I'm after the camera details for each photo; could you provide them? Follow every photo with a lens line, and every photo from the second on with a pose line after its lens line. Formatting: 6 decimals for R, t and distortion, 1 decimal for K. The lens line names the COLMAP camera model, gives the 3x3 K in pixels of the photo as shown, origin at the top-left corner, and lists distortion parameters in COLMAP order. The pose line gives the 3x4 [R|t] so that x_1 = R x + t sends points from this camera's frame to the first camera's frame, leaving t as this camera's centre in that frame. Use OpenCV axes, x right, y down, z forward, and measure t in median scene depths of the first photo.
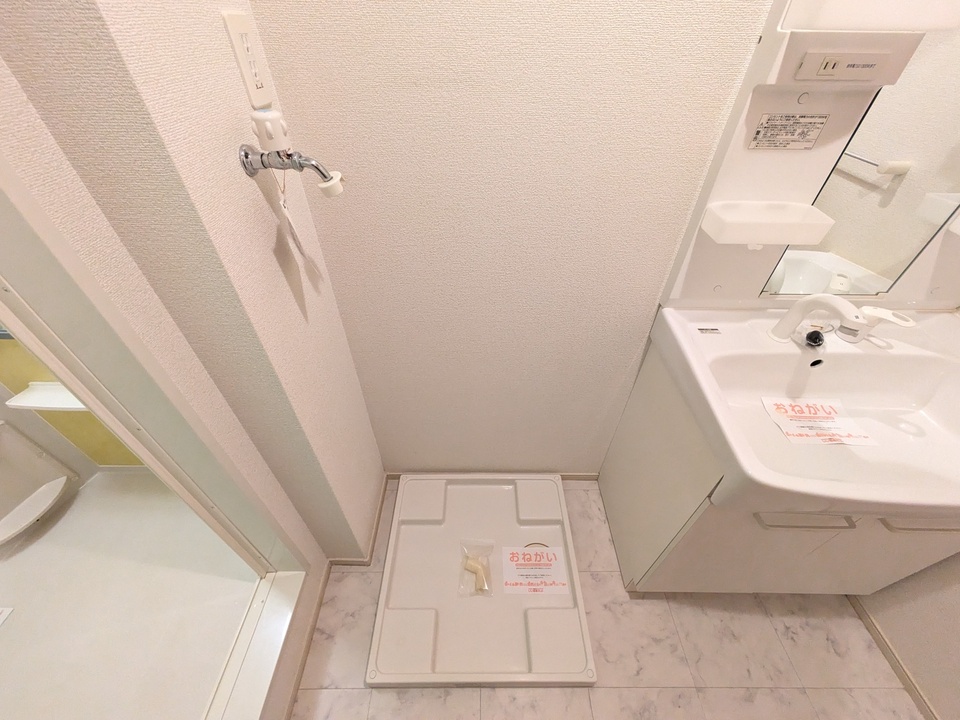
lens RADIAL K [[381.9, 0, 480.0], [0, 381.9, 360.0], [0, 0, 1]] dist [0.012195, 0.000090]
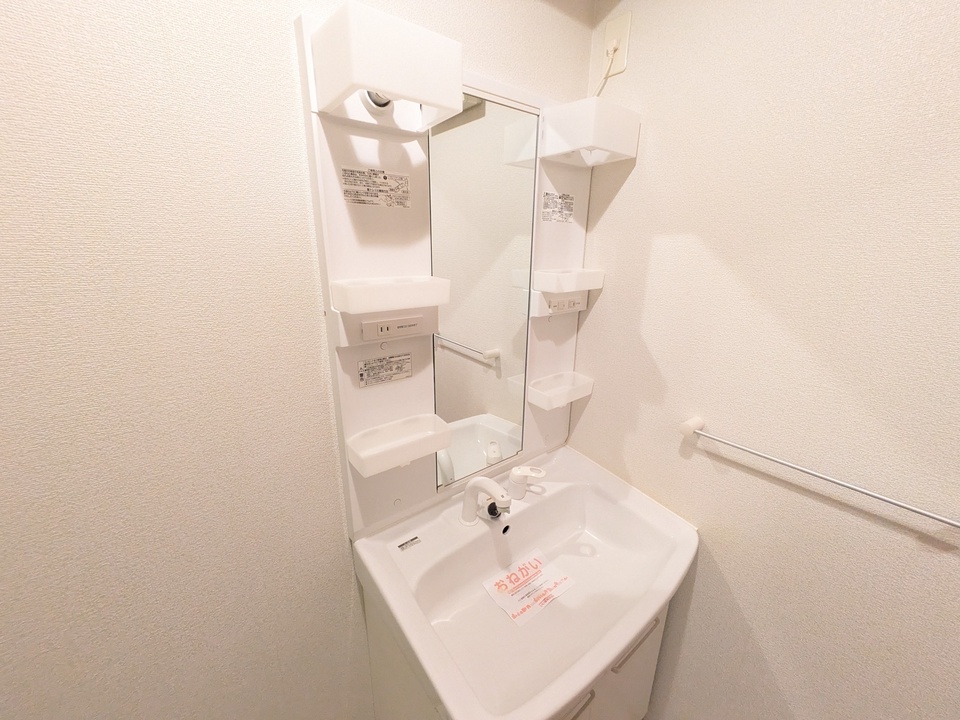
lens RADIAL K [[381.9, 0, 480.0], [0, 381.9, 360.0], [0, 0, 1]] dist [0.012195, 0.000090]
pose [[0.787523, -0.187957, 0.586924, 0.272851], [0.410242, 0.870575, -0.271662, -0.146586], [-0.459901, 0.454721, 0.762705, -0.009915]]
